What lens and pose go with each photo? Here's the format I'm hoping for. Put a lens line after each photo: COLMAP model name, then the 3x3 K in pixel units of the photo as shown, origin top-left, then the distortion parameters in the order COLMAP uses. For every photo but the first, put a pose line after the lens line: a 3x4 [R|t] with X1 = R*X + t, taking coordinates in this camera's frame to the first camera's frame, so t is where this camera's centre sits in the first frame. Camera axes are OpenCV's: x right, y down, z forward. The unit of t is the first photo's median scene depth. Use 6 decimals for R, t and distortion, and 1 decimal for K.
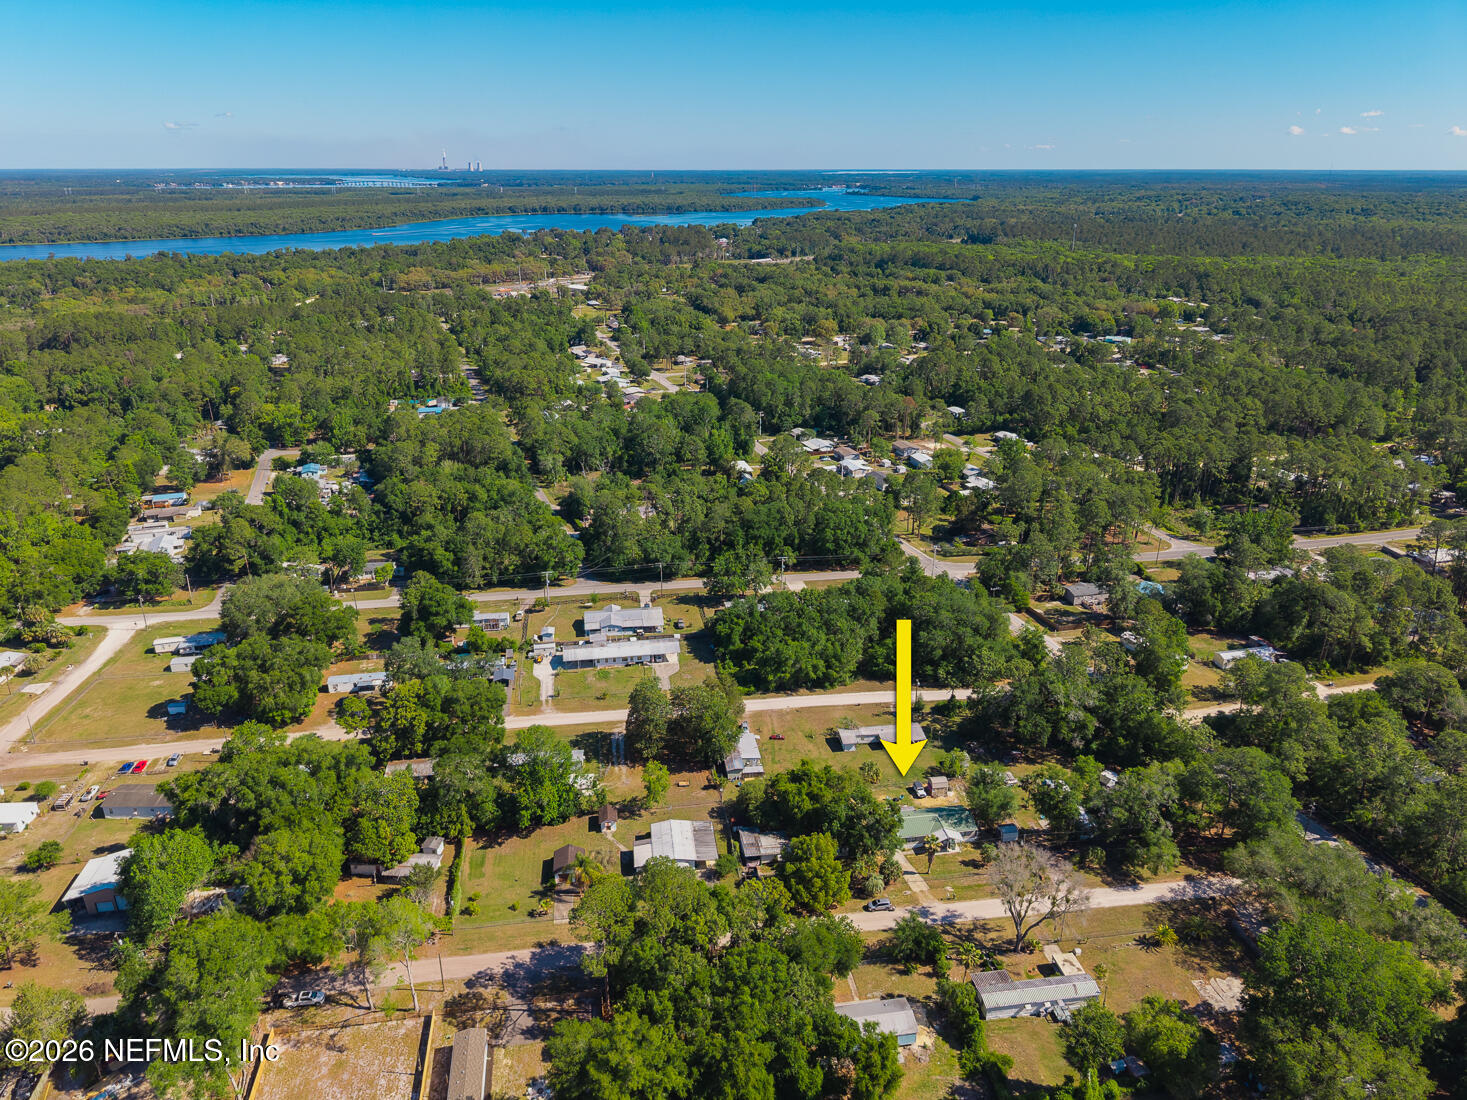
lens RADIAL K [[1004.7, 0, 731.9], [0, 1004.7, 550.3], [0, 0, 1]] dist [0.003044, -0.007197]
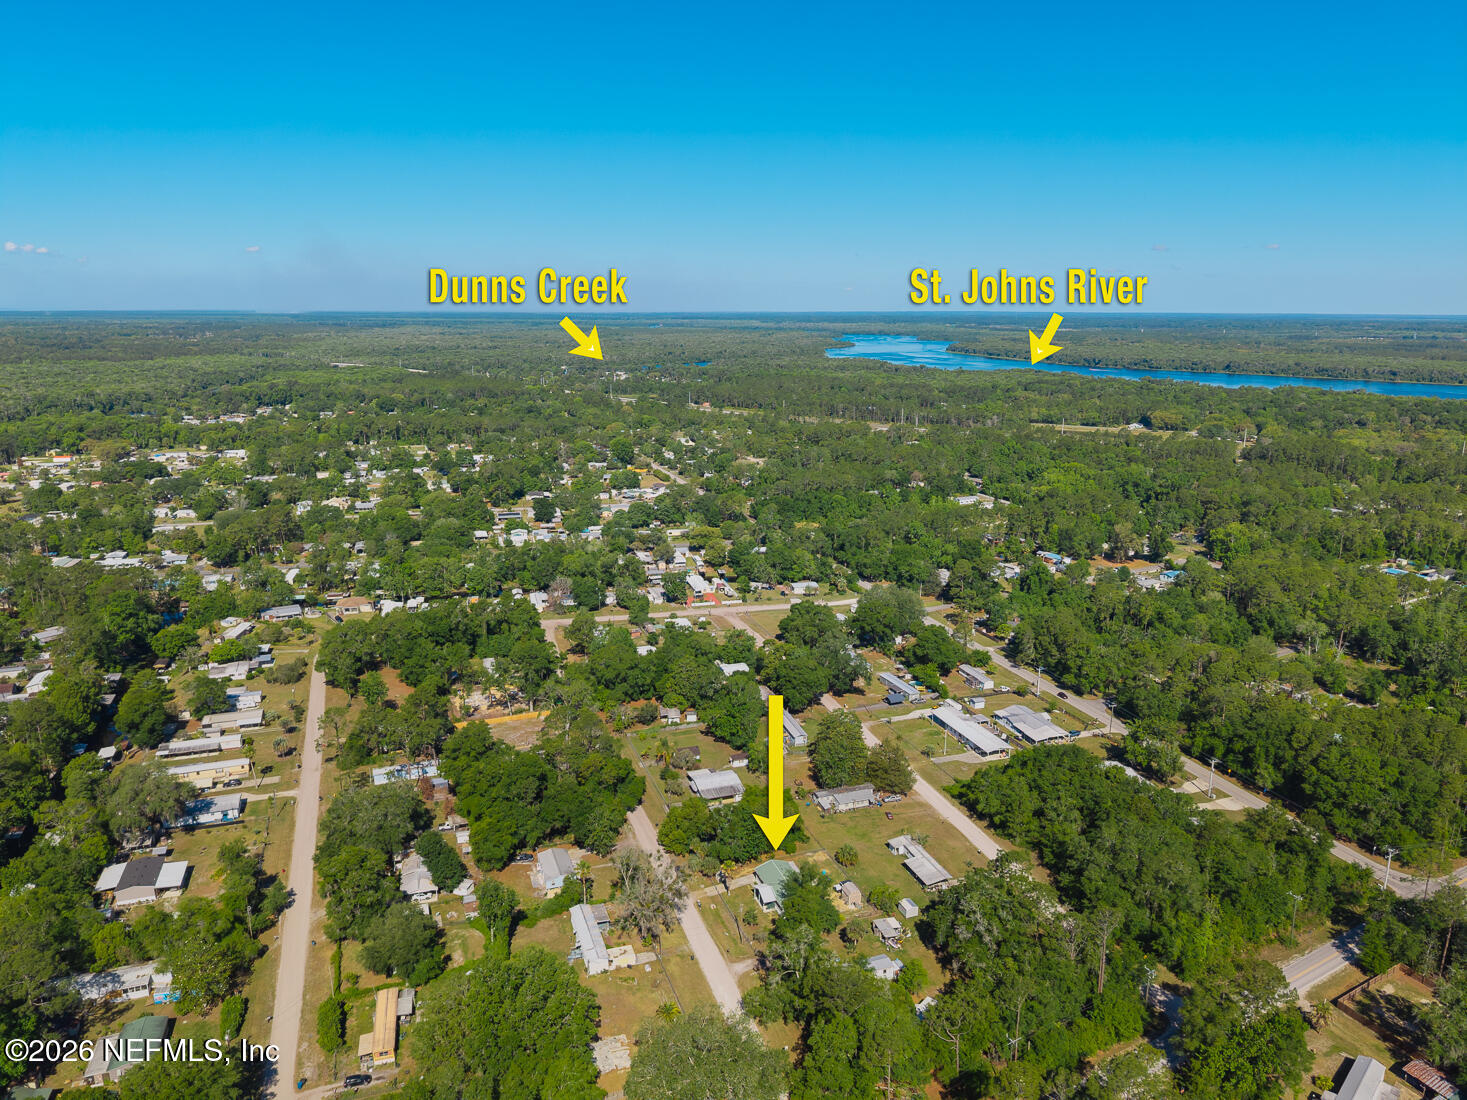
lens RADIAL K [[1004.7, 0, 733.3], [0, 1004.7, 549.8], [0, 0, 1]] dist [0.003044, -0.007197]
pose [[0.179598, 0.222588, -0.958227, 0.840875], [-0.367803, 0.918616, 0.144450, -0.140950], [0.912395, 0.326496, 0.246850, 0.421023]]
